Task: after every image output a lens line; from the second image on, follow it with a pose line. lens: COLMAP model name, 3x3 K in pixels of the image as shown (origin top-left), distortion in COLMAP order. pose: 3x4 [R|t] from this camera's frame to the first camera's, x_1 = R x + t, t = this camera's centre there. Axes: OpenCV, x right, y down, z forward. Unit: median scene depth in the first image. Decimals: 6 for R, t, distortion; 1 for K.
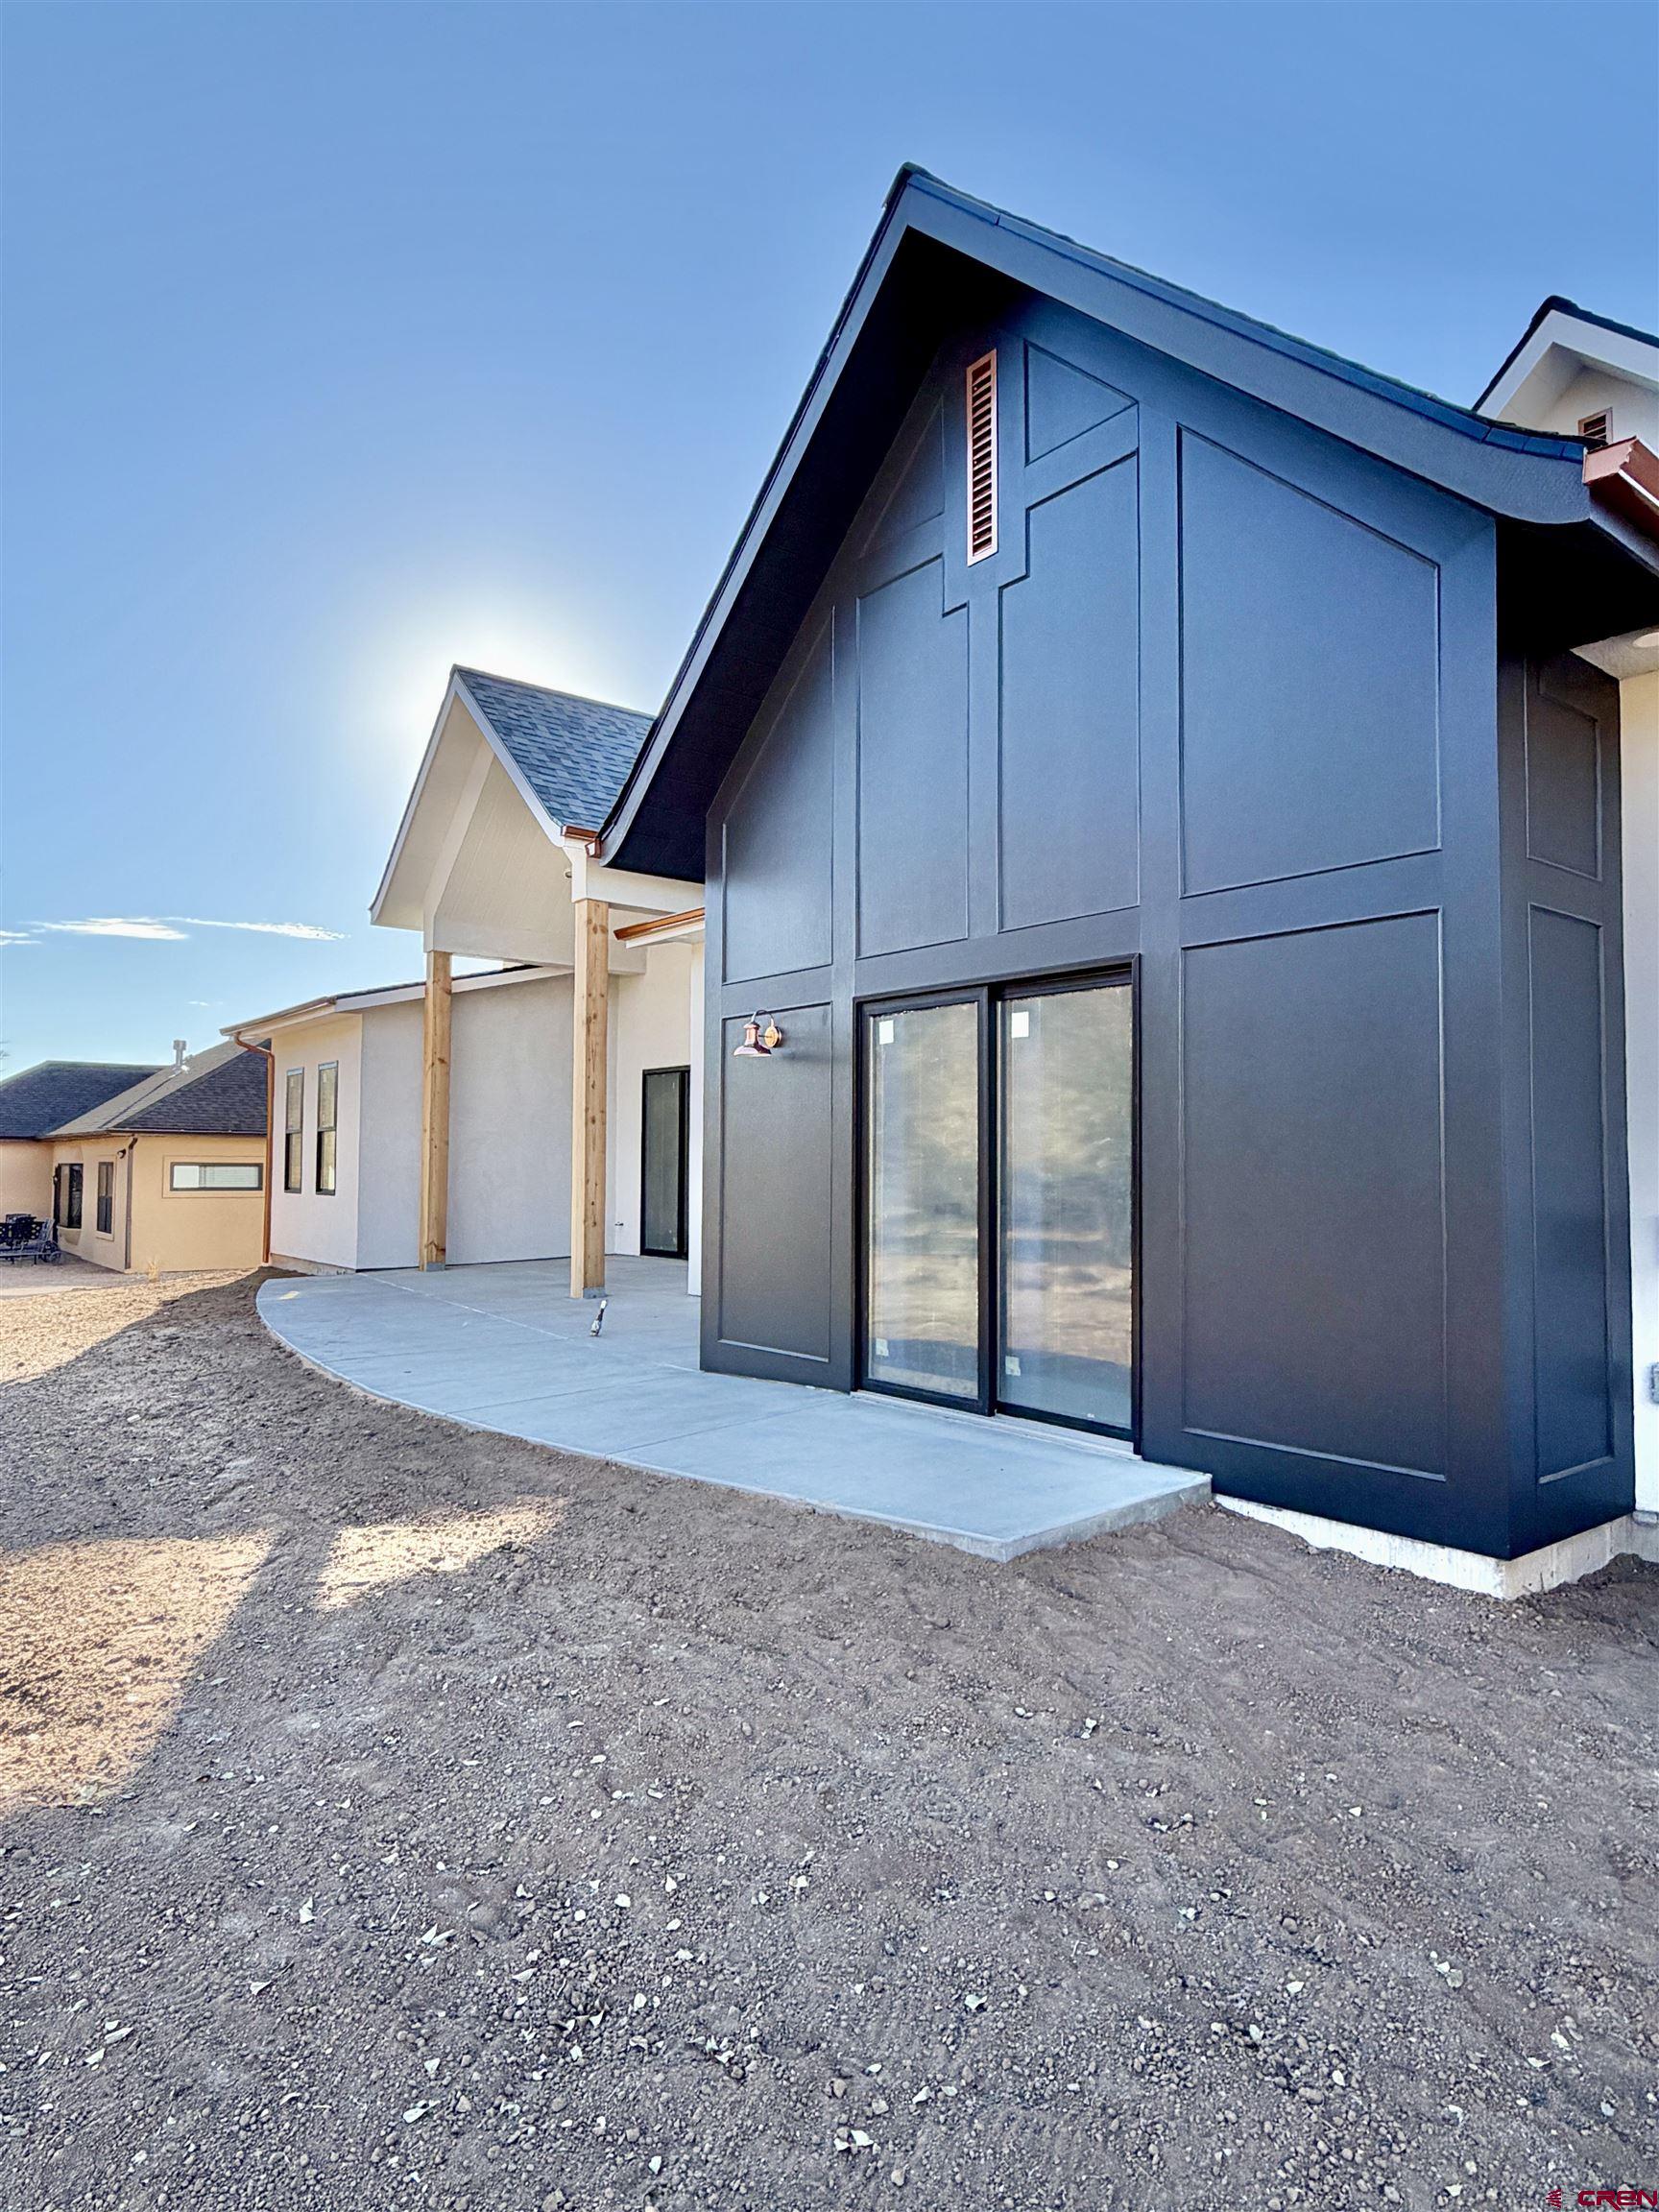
lens RADIAL K [[1296.9, 0, 827.7], [0, 1296.9, 1105.8], [0, 0, 1]] dist [0.000198, 0.000002]
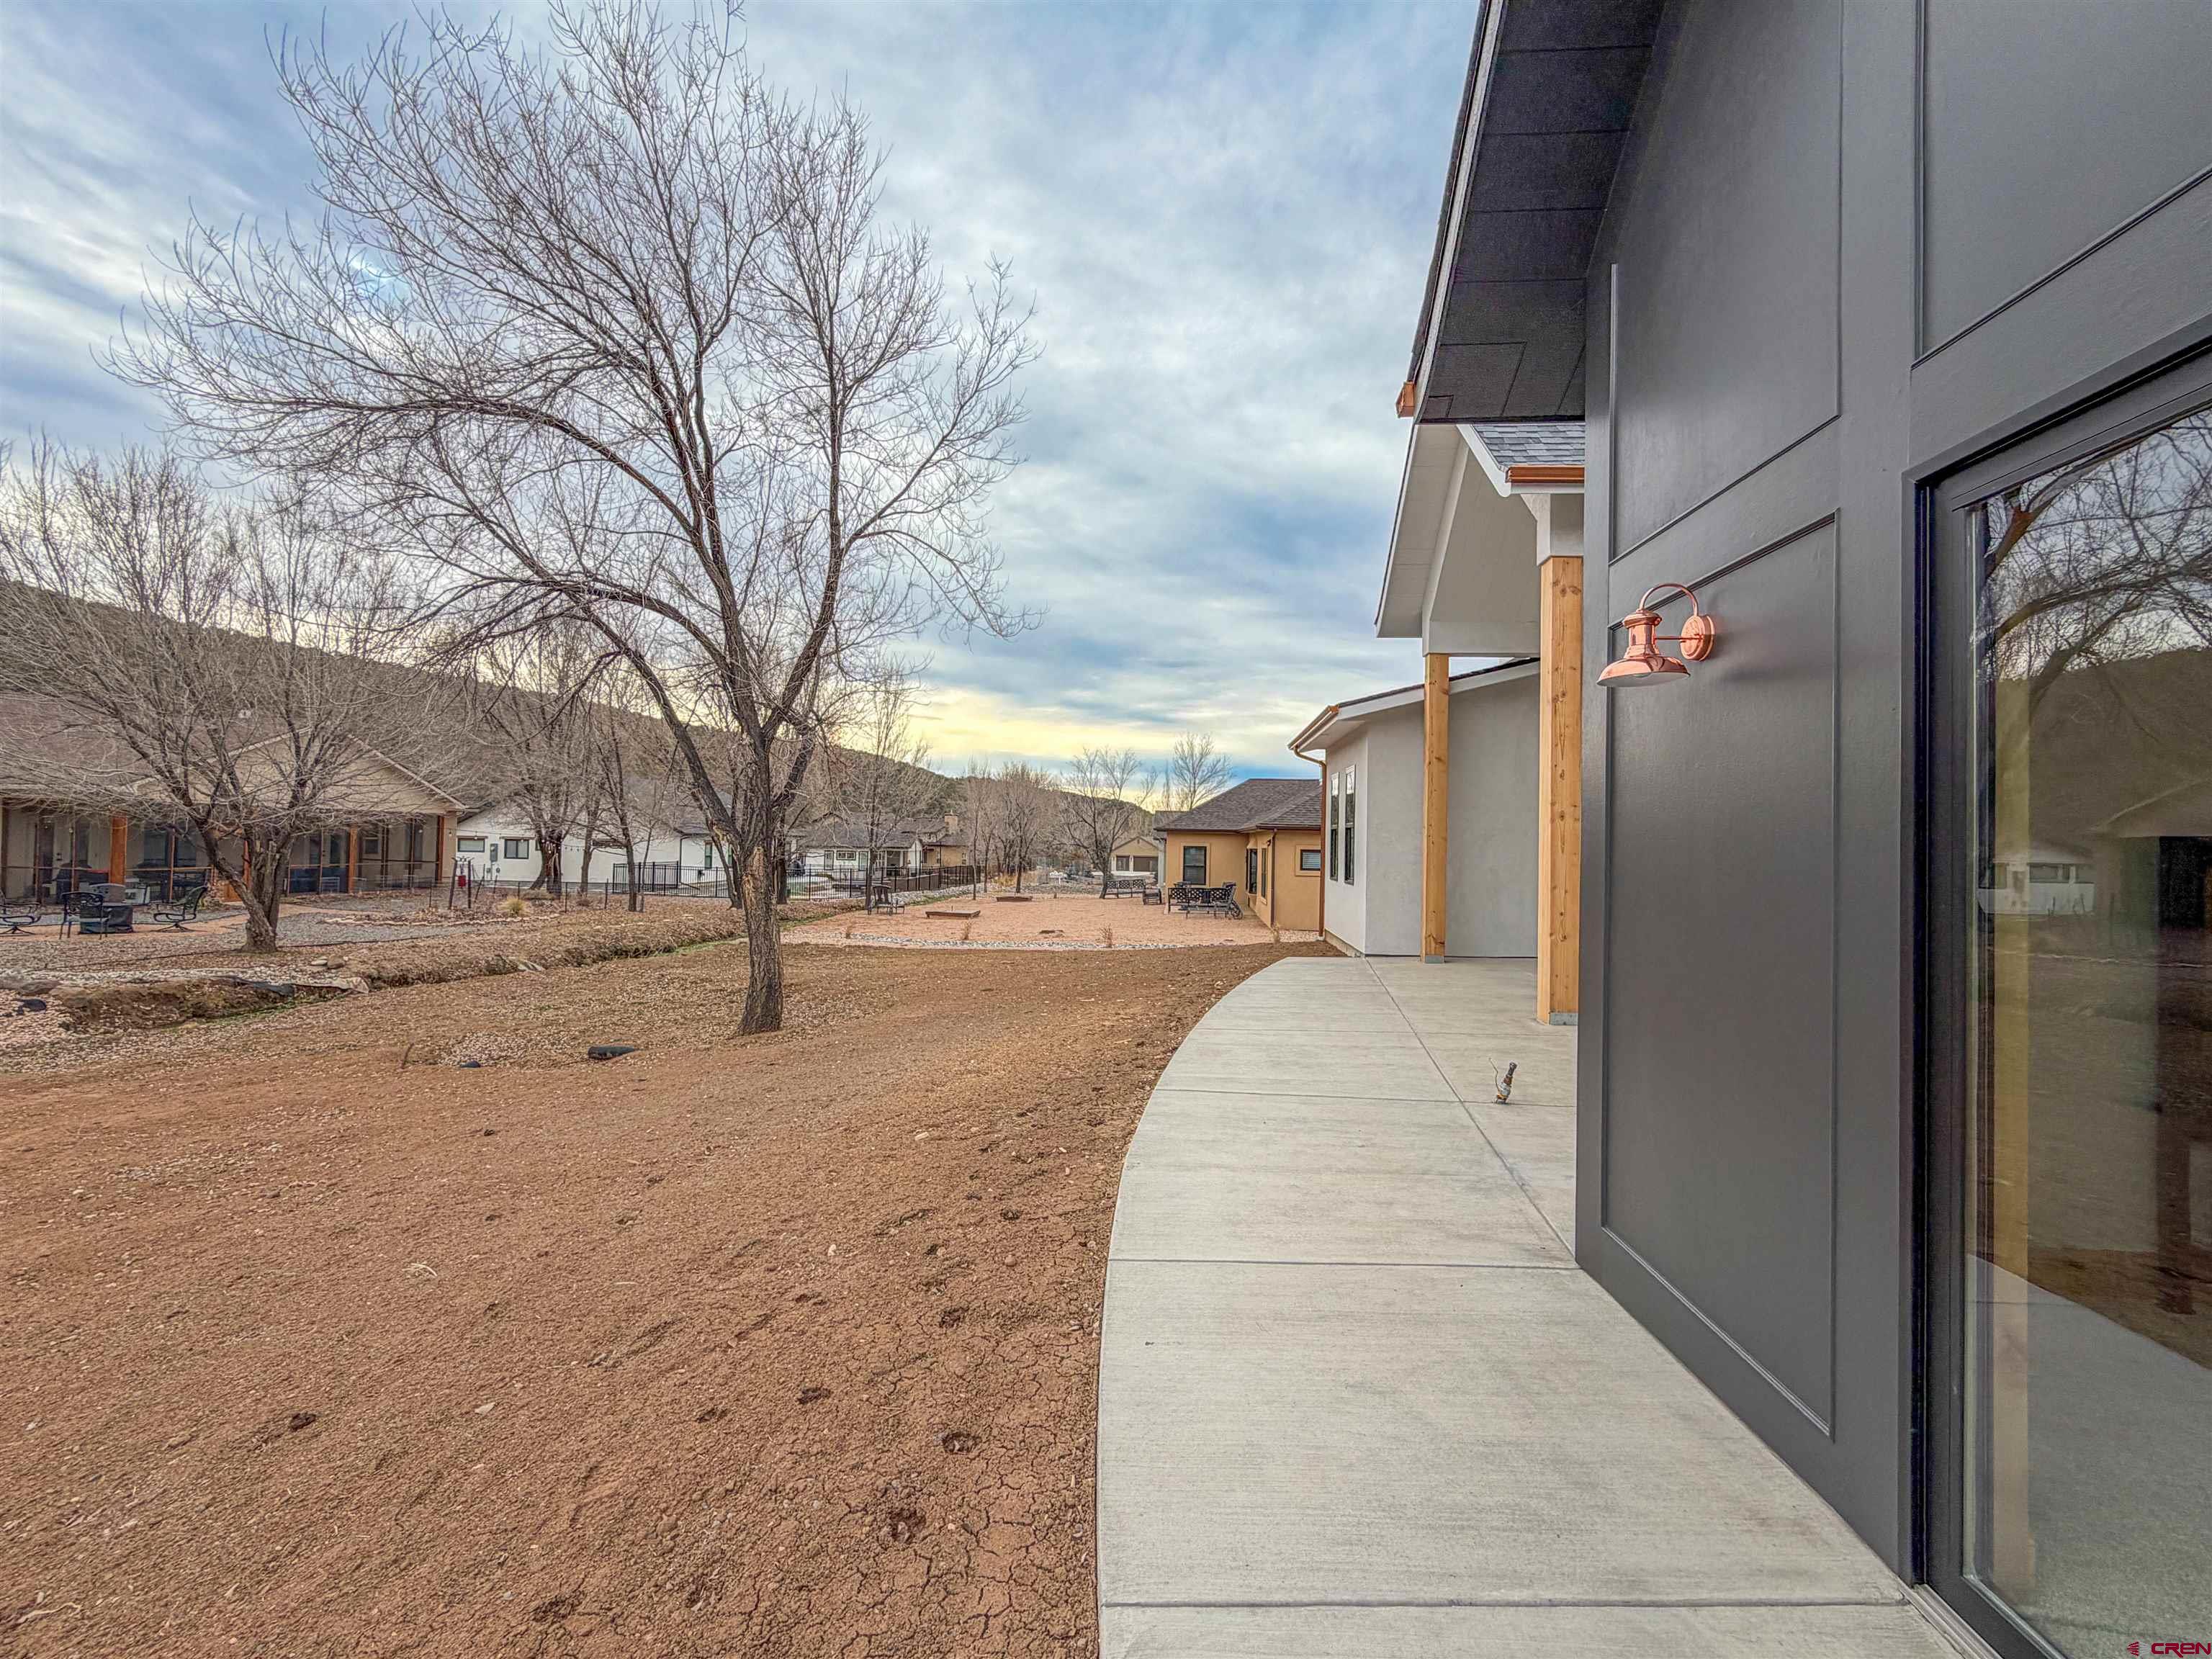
lens RADIAL K [[927.3, 0, 1111.0], [0, 927.3, 828.4], [0, 0, 1]] dist [-0.001262, -0.000085]
pose [[0.730262, -0.006651, -0.683135, 0.014926], [0.023672, 0.999598, 0.015573, 0.002632], [0.682757, -0.027544, 0.730126, 0.285721]]
